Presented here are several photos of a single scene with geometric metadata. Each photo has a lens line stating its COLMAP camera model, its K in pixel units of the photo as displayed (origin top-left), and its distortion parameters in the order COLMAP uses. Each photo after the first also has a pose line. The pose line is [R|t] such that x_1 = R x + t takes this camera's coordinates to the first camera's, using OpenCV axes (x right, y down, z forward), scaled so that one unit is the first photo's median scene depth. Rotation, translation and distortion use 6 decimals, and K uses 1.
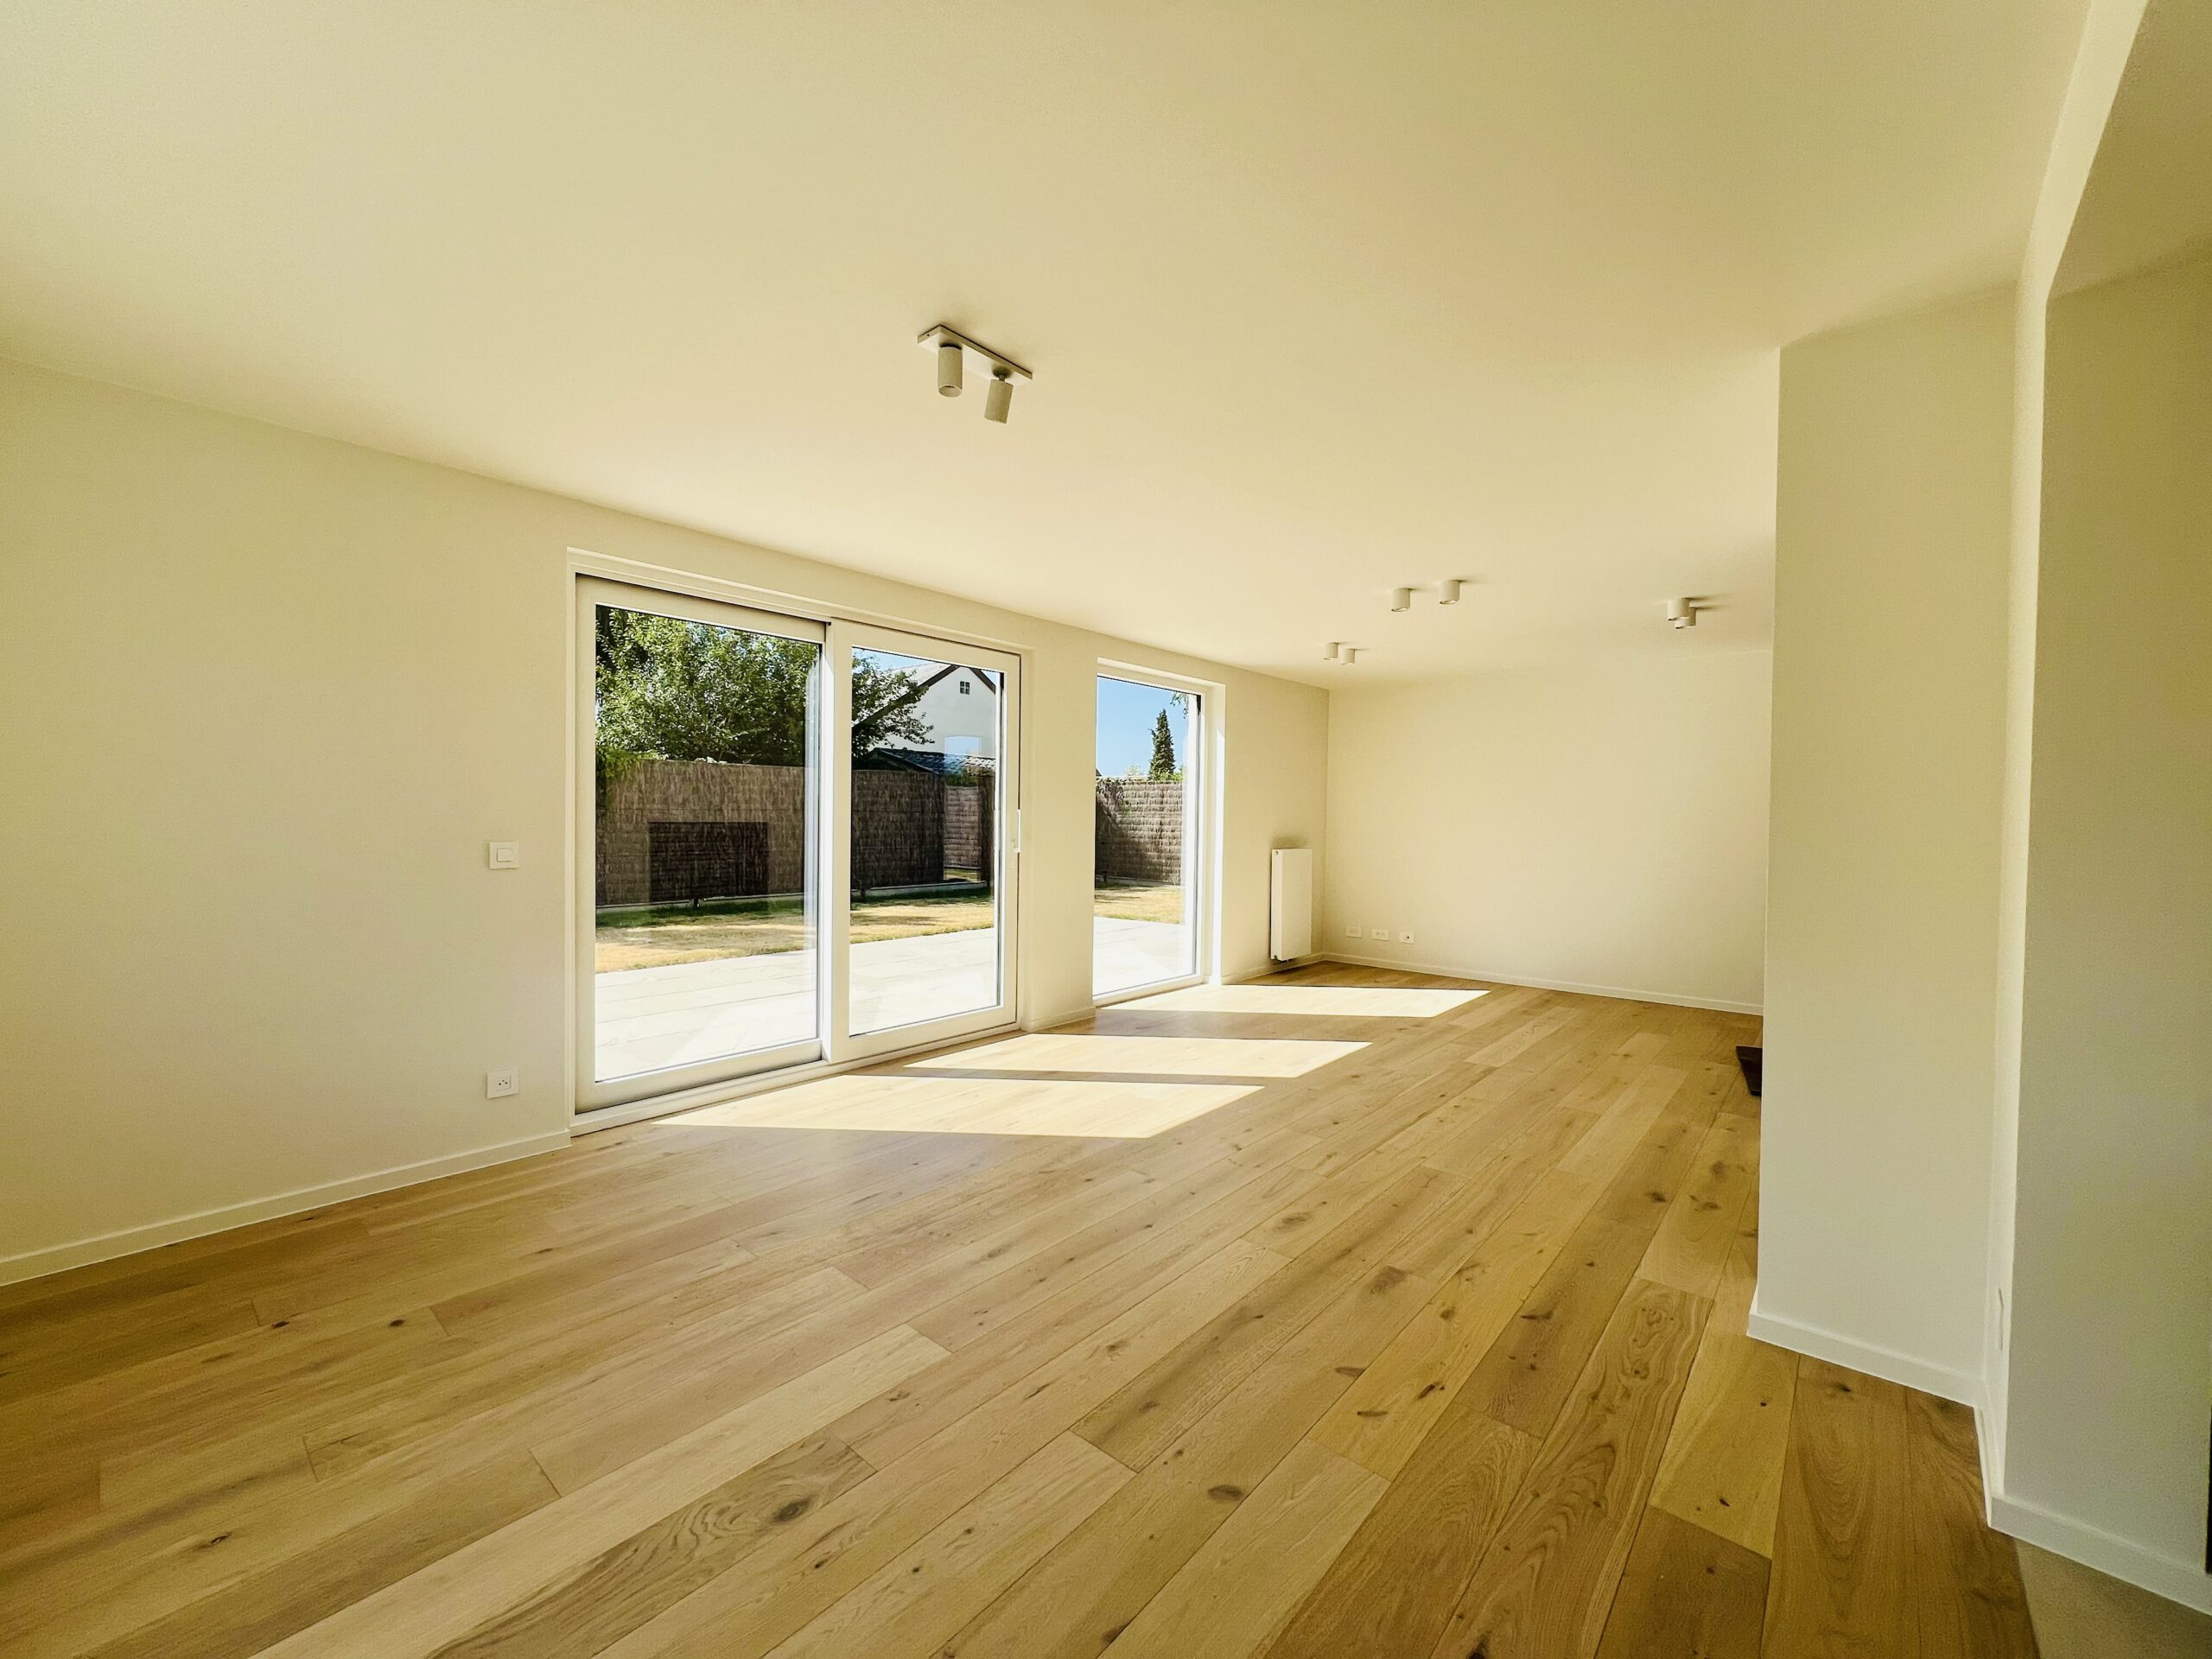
lens RADIAL K [[885.8, 0, 1106.0], [0, 885.8, 829.5], [0, 0, 1]] dist [0.000028, 0.000003]
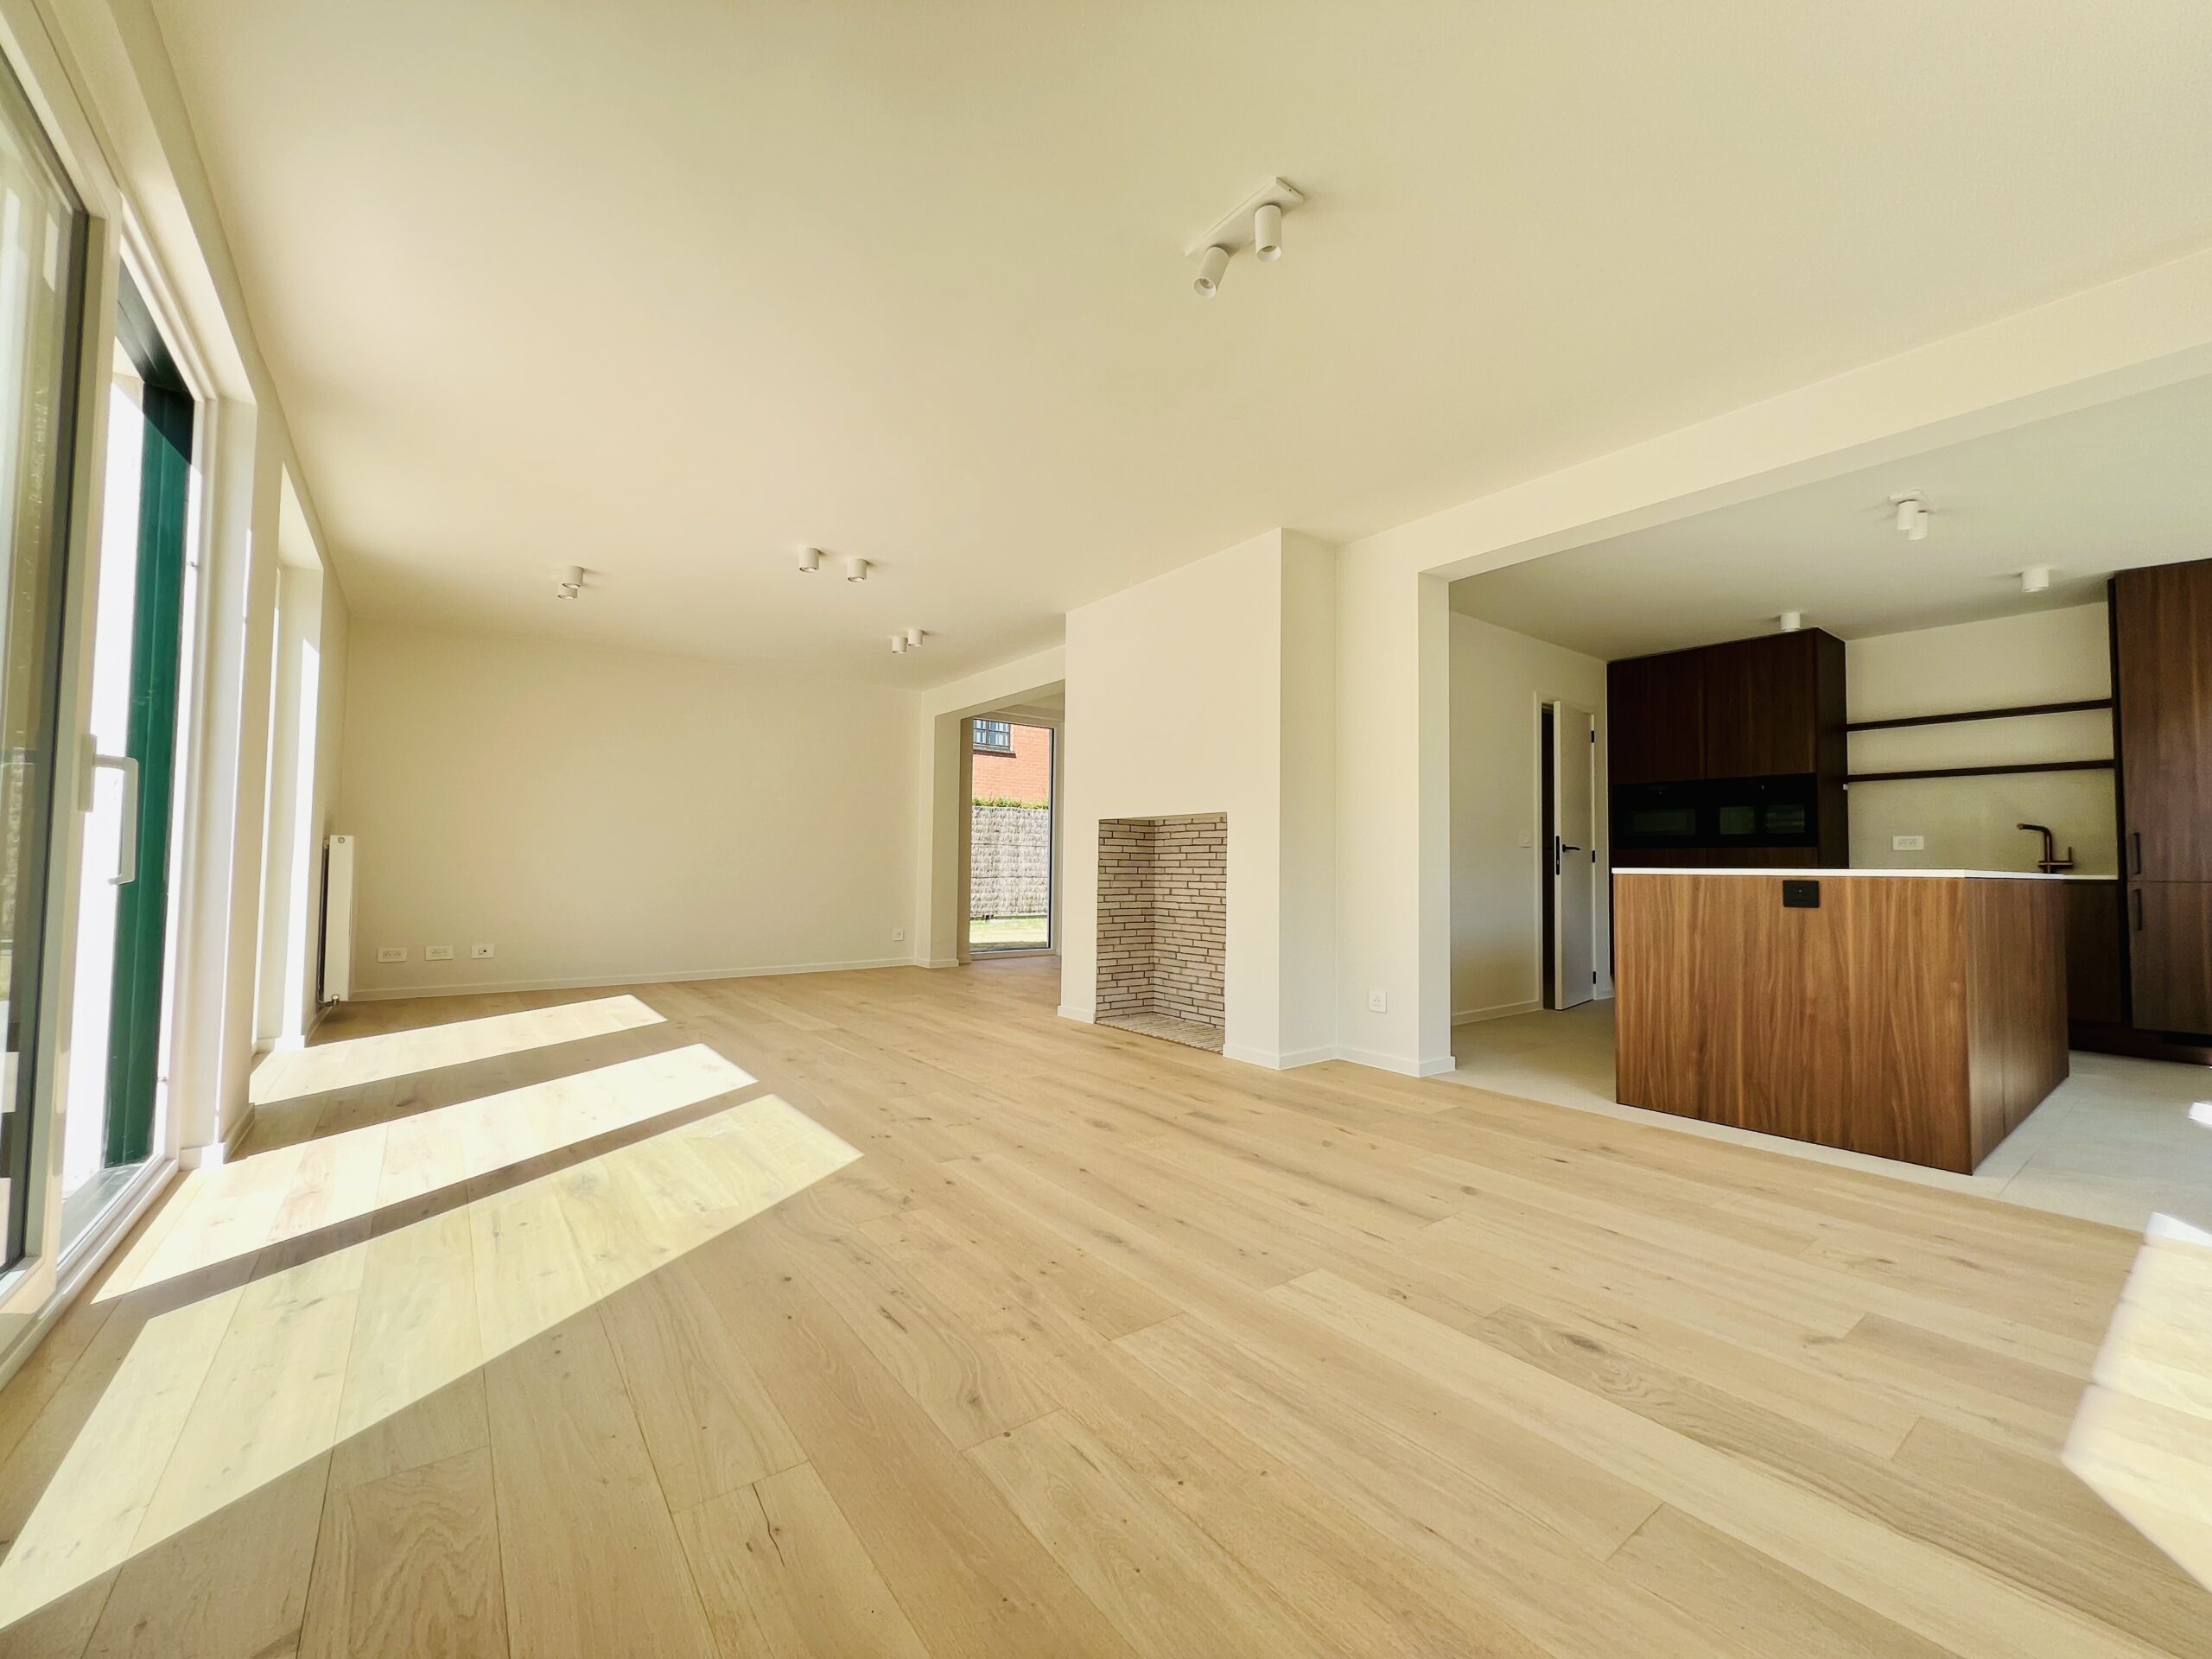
lens RADIAL K [[887.0, 0, 1105.5], [0, 887.0, 831.0], [0, 0, 1]] dist [-0.000527, 0.000225]
pose [[0.206744, 0.027880, 0.977998, -0.653587], [0.008981, 0.999498, -0.030392, 0.086288], [-0.978354, 0.015067, 0.206390, 0.576807]]
